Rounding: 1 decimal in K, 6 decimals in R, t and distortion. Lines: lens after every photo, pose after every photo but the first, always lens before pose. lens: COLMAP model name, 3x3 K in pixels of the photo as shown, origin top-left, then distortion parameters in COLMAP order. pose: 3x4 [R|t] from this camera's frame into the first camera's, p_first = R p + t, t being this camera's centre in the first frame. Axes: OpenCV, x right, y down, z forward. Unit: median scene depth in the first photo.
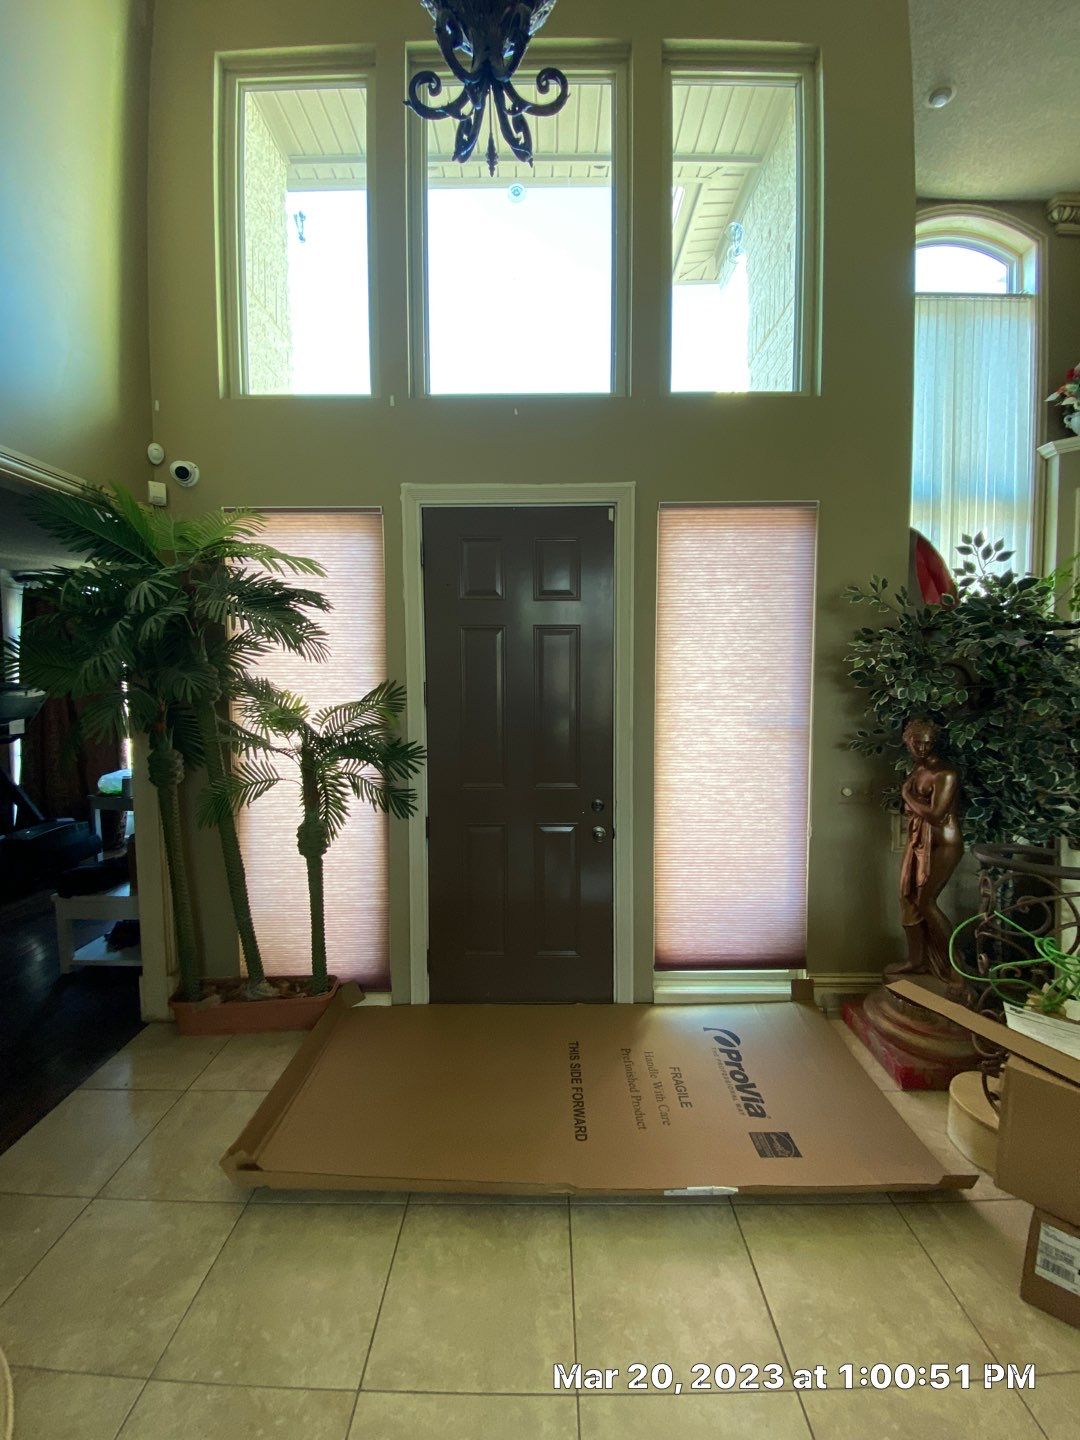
lens RADIAL K [[580.0, 0, 540.0], [0, 580.0, 720.0], [0, 0, 1]] dist [0.024262, -0.022944]
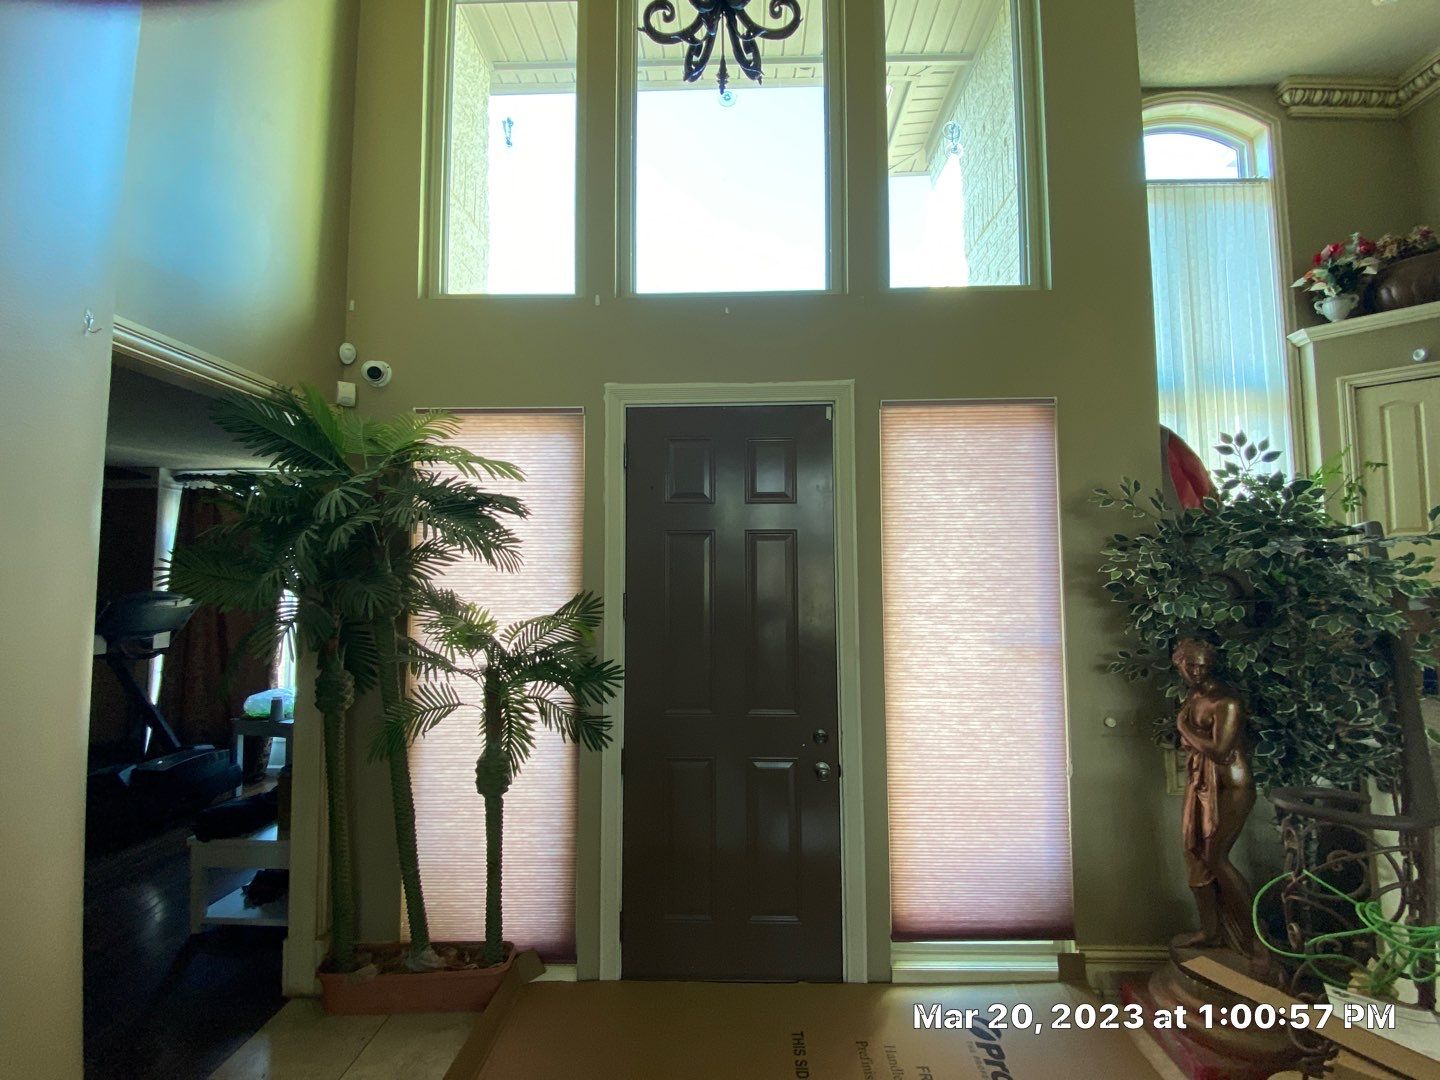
lens RADIAL K [[658.4, 0, 711.4], [0, 658.4, 544.1], [0, 0, 1]] dist [0.022988, -0.022731]
pose [[0.999730, -0.000816, -0.023213, -0.040763], [-0.002111, 0.992057, -0.125772, -0.013844], [0.023131, 0.125787, 0.991788, -0.017268]]
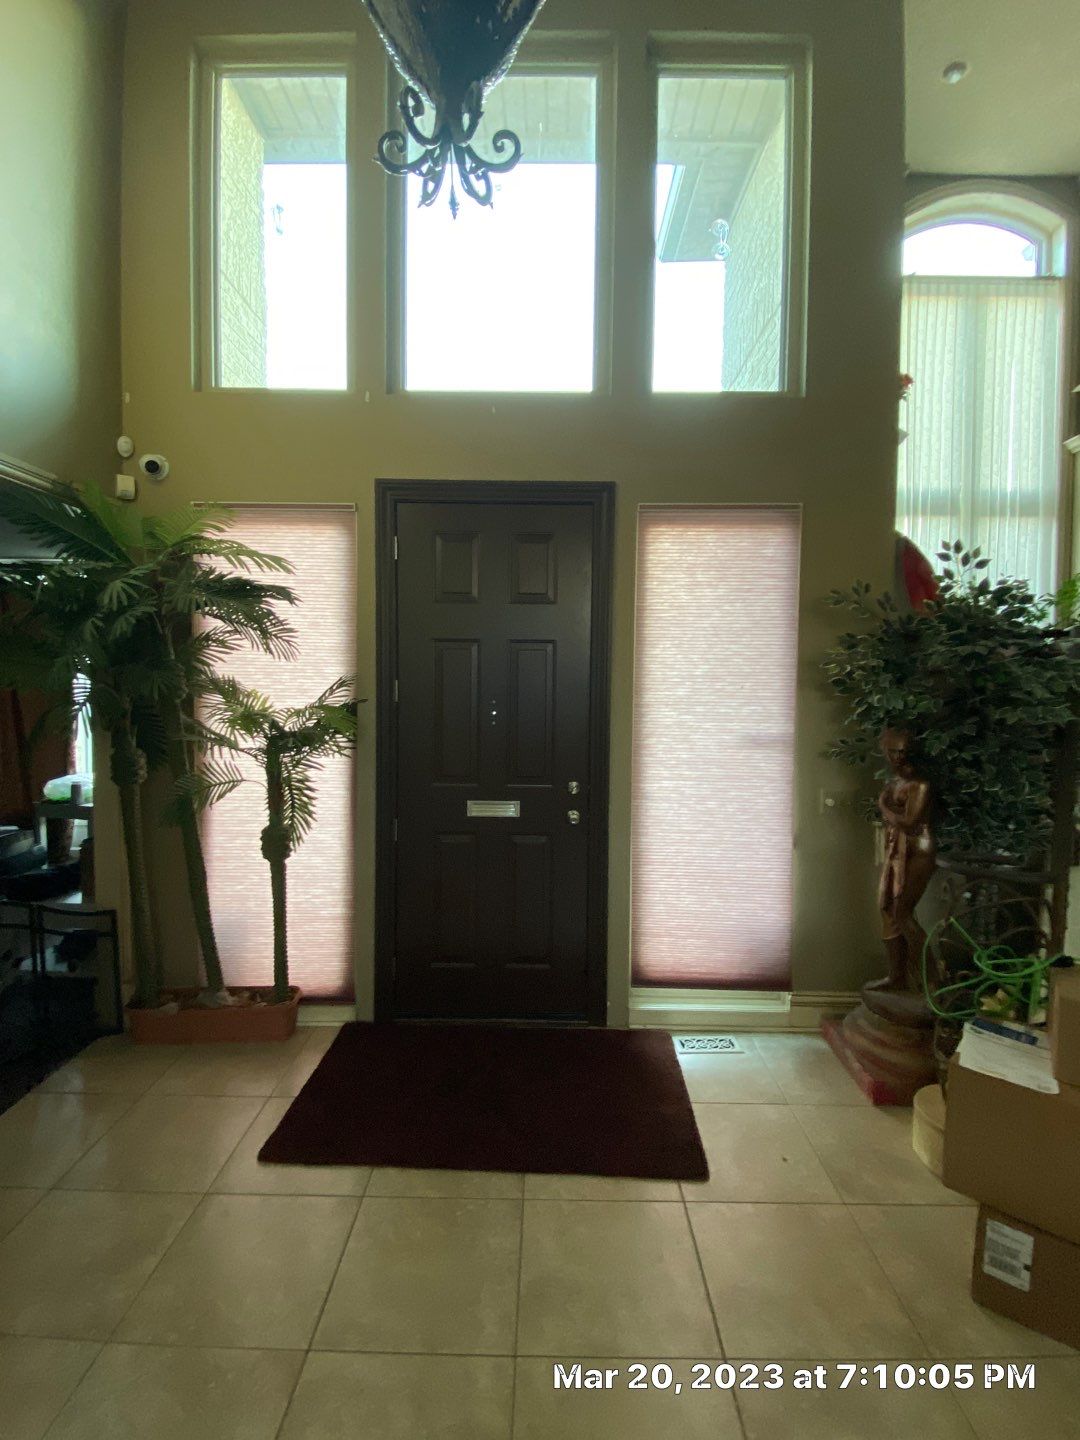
lens RADIAL K [[700.0, 0, 547.2], [0, 700.0, 725.1], [0, 0, 1]] dist [0.041836, -0.040984]
pose [[0.999878, 0.014571, -0.005565, 0.063155], [-0.014671, 0.999726, -0.018246, 0.022974], [0.005298, 0.018326, 0.999818, -0.174879]]
